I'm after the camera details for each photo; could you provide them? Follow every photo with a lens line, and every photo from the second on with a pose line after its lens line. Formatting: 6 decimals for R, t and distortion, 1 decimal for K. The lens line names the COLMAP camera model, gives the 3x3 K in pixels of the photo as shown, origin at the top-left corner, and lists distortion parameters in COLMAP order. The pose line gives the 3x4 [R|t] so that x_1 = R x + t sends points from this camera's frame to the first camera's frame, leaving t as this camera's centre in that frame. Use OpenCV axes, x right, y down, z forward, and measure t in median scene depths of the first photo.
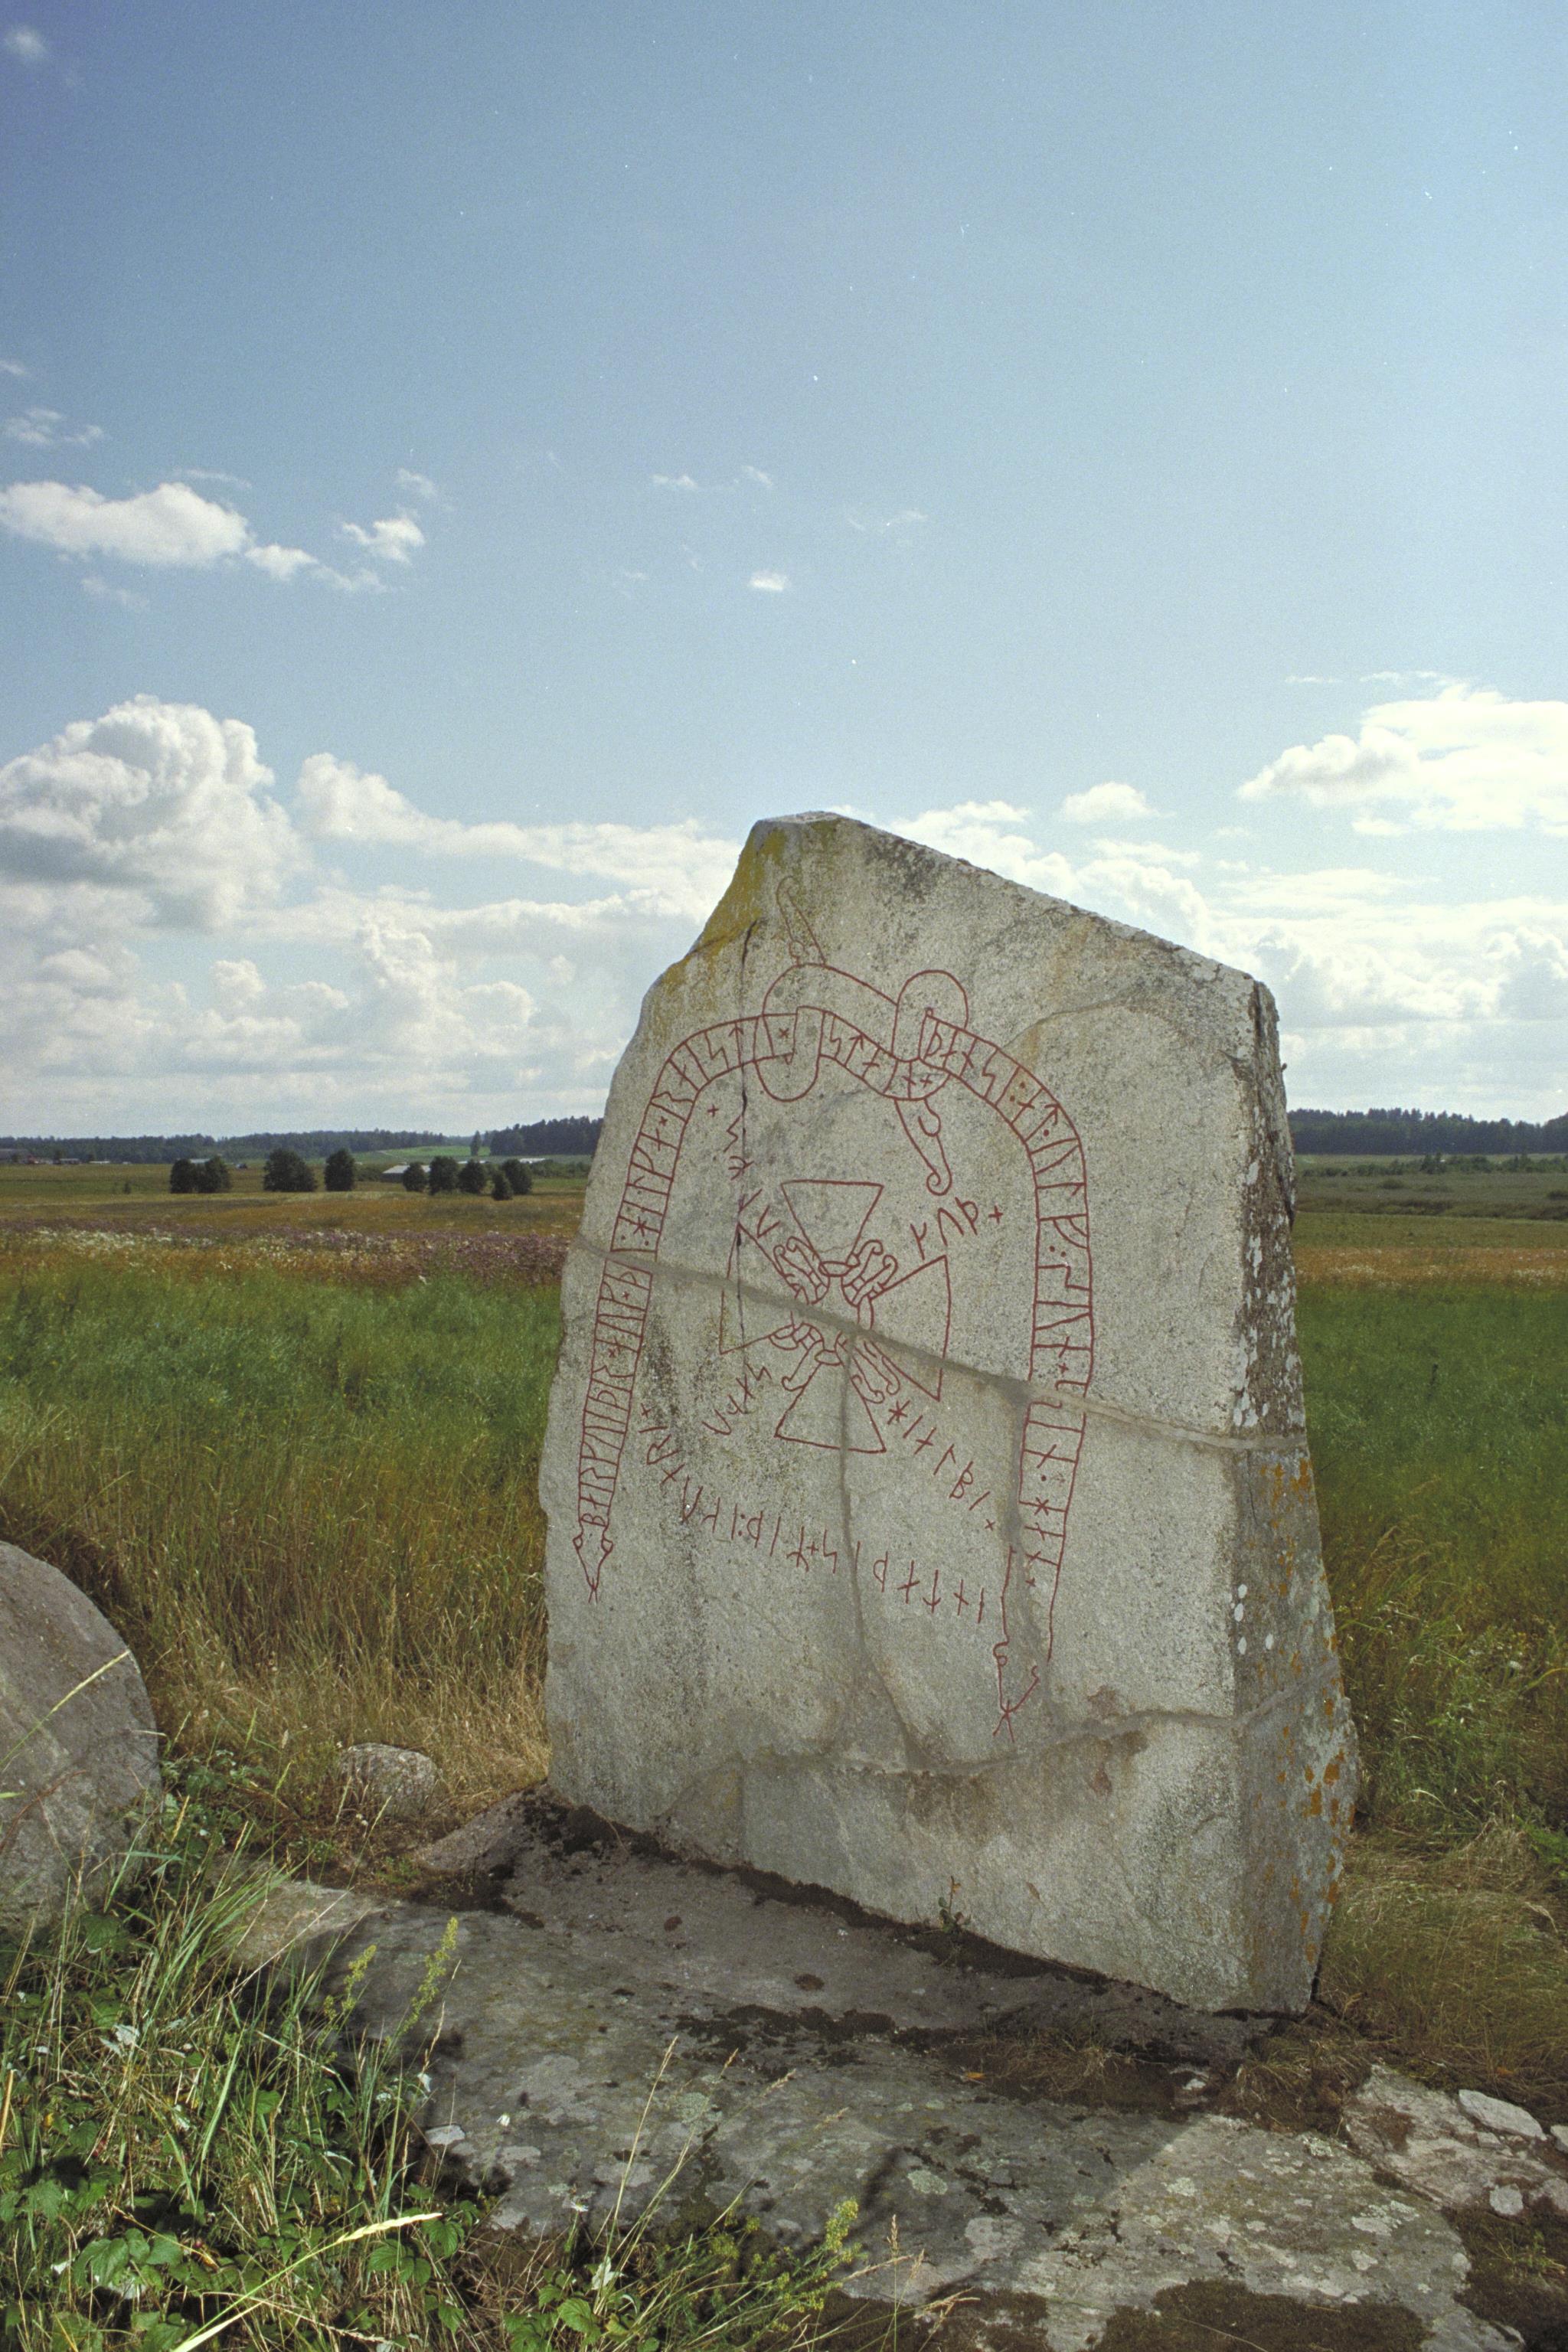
lens RADIAL K [[1894.5, 0, 755.1], [0, 1894.5, 1118.2], [0, 0, 1]] dist [-0.112163, 0.077824]
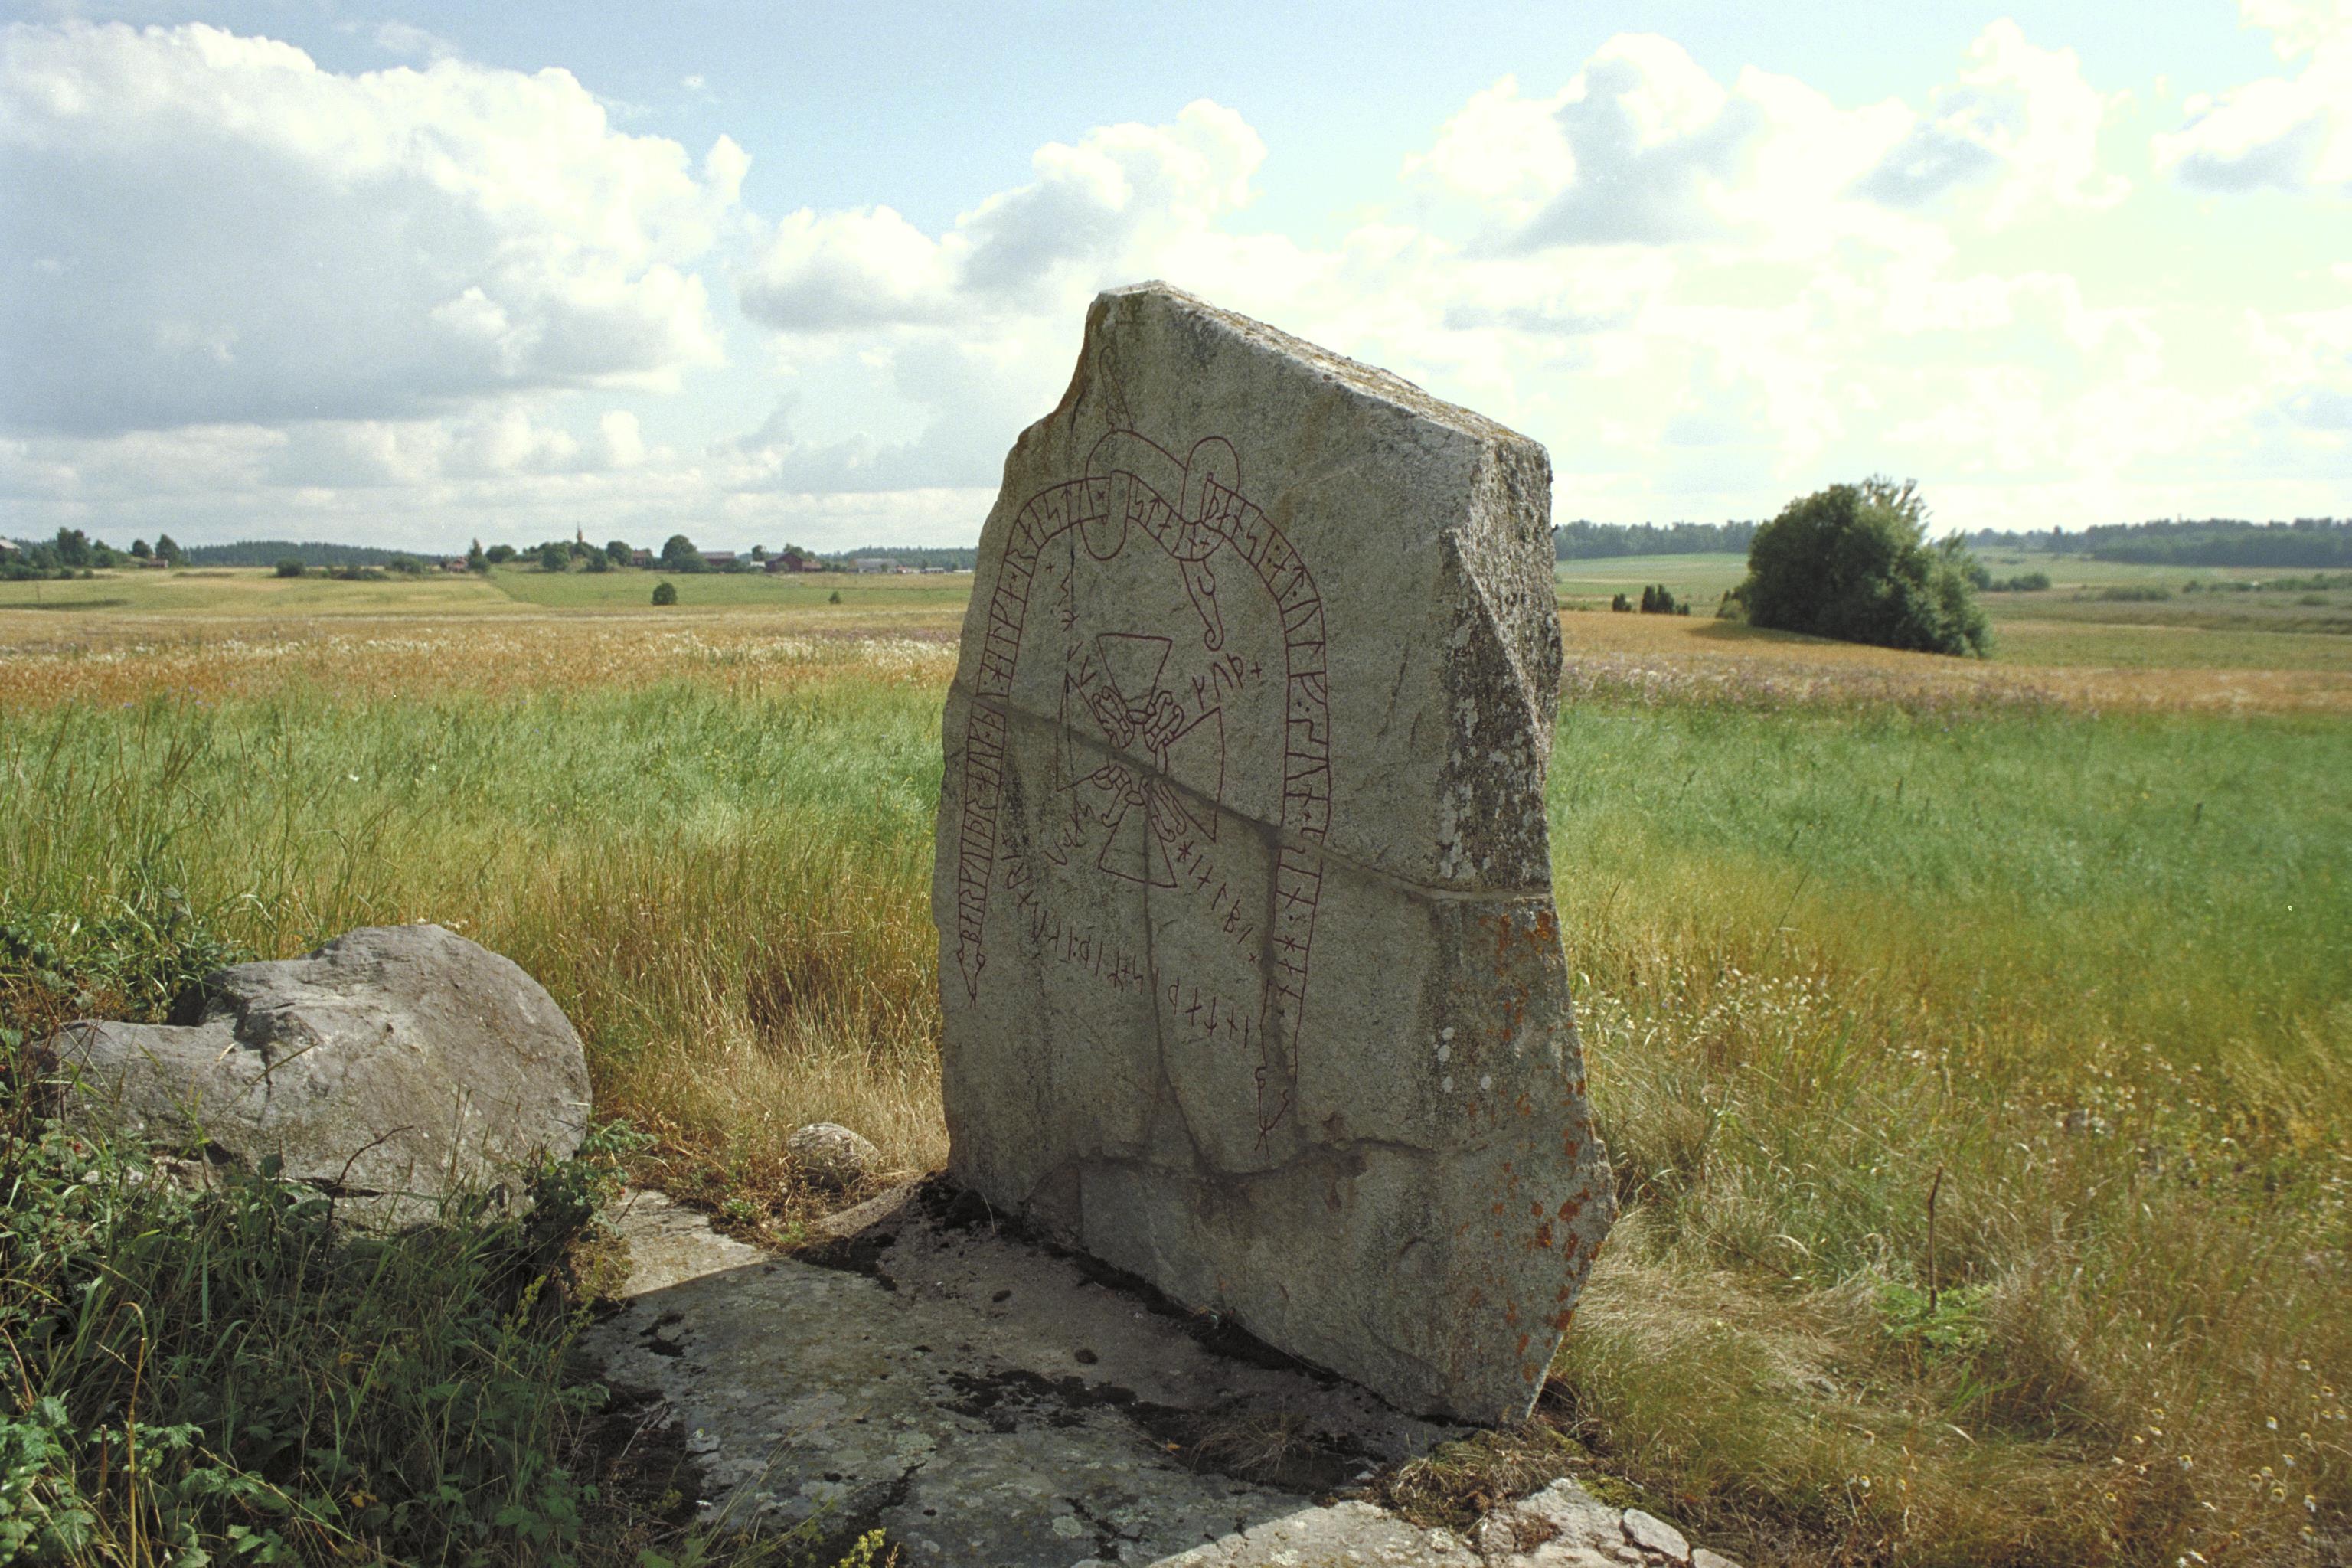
lens RADIAL K [[1894.5, 0, 1212.1], [0, 1894.5, 727.3], [0, 0, 1]] dist [-0.112163, 0.077824]
pose [[0.977391, 0.018586, -0.210624, 0.319680], [0.003826, 0.994411, 0.105506, -0.028462], [0.211407, -0.103926, 0.971857, -0.040060]]
